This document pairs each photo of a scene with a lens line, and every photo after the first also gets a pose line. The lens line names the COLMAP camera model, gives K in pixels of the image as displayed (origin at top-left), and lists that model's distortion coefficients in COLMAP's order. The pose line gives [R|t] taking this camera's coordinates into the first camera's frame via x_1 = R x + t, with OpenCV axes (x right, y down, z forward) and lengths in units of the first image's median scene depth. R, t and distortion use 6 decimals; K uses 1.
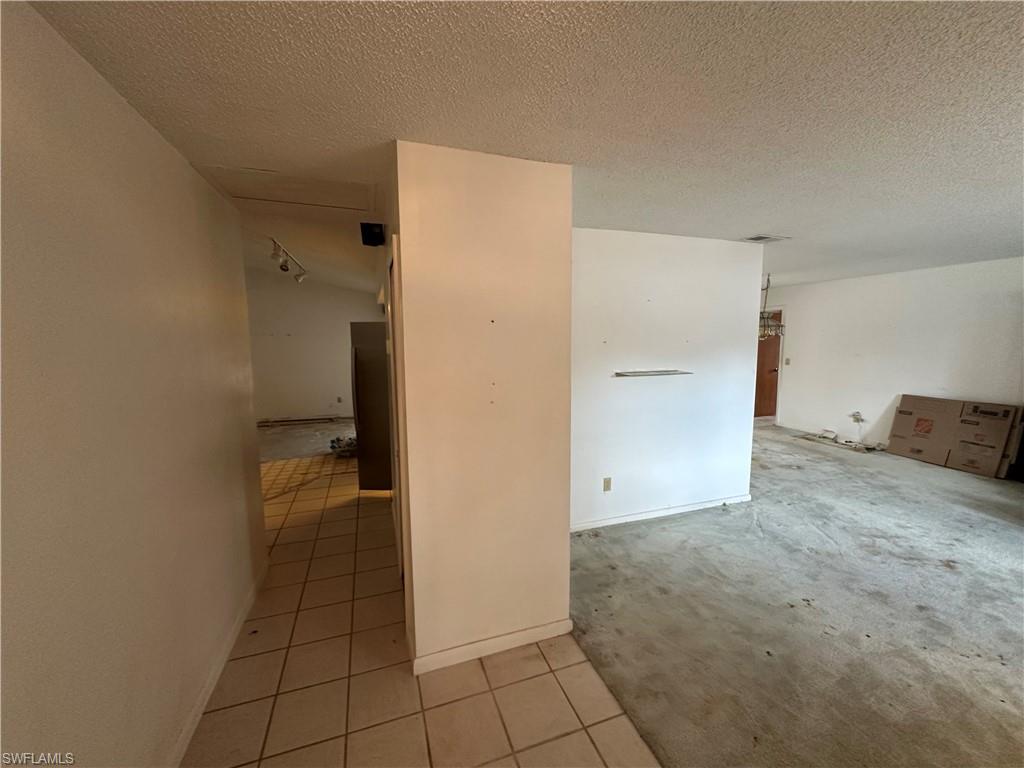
lens RADIAL K [[410.1, 0, 508.9], [0, 410.1, 384.0], [0, 0, 1]] dist [-0.006875, 0.001232]
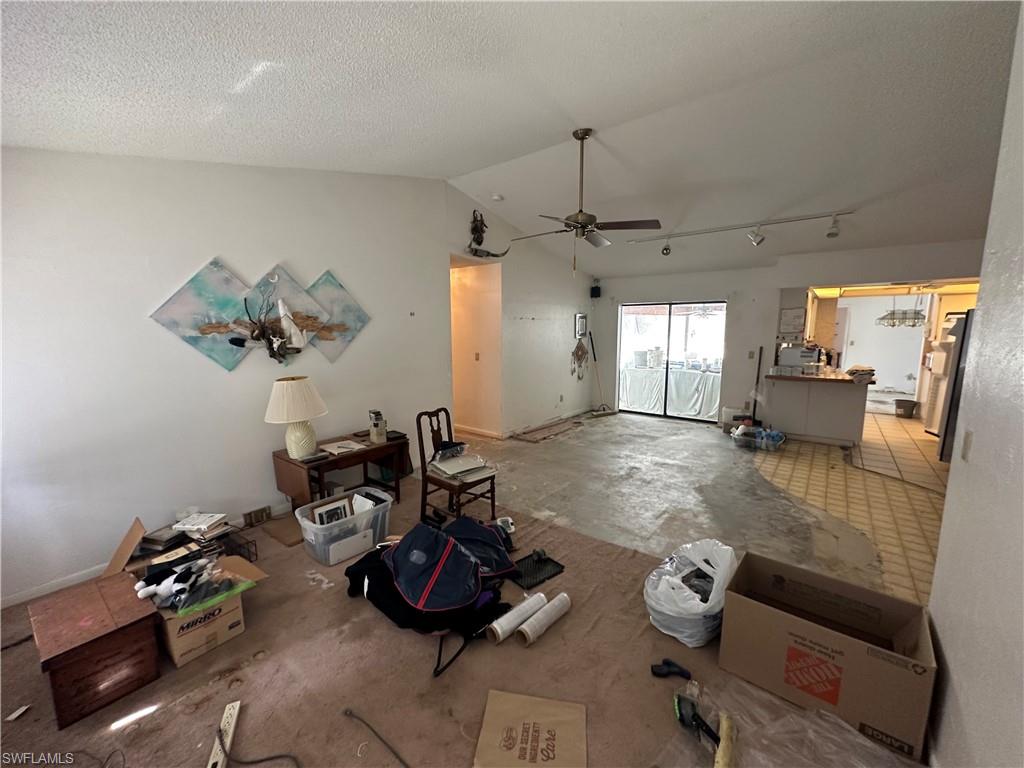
lens RADIAL K [[410.1, 0, 514.0], [0, 410.1, 385.2], [0, 0, 1]] dist [-0.006875, 0.001232]
pose [[0.836441, -0.069743, 0.543602, -2.420907], [0.056695, 0.997560, 0.040747, -0.071175], [-0.545117, -0.003262, 0.838354, 0.933287]]
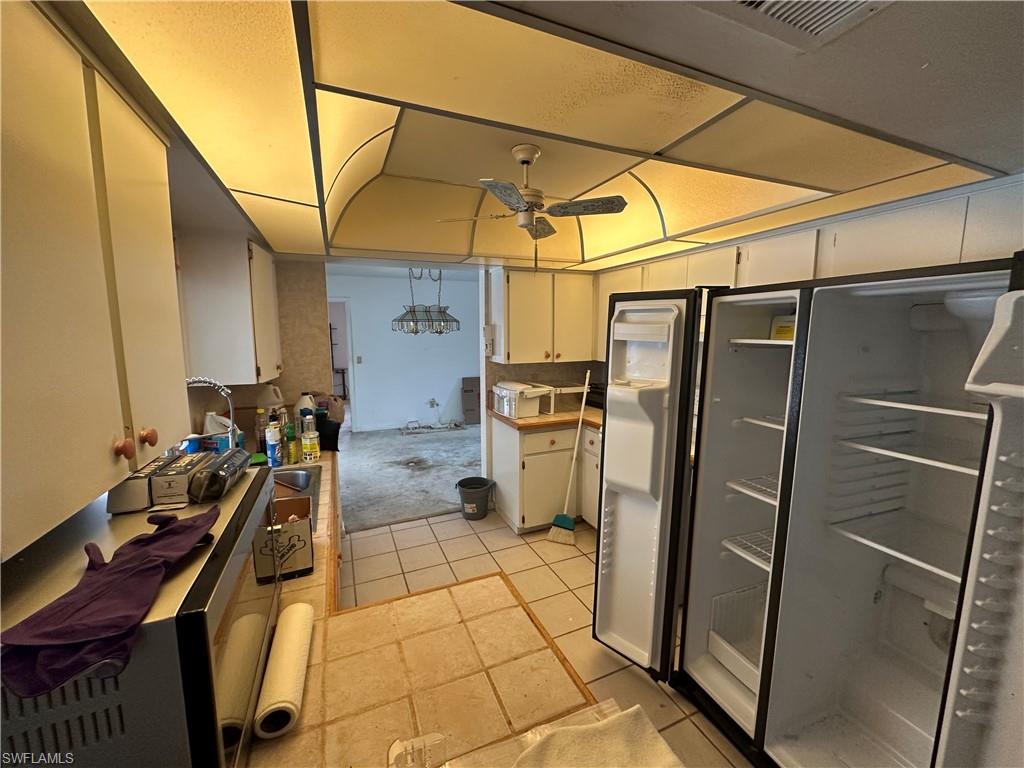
lens RADIAL K [[410.1, 0, 513.1], [0, 410.1, 384.7], [0, 0, 1]] dist [-0.006875, 0.001232]
pose [[-0.078840, -0.119031, 0.989755, -0.538046], [0.114215, 0.985229, 0.127585, -0.166565], [-0.990323, 0.123103, -0.064080, 1.557987]]
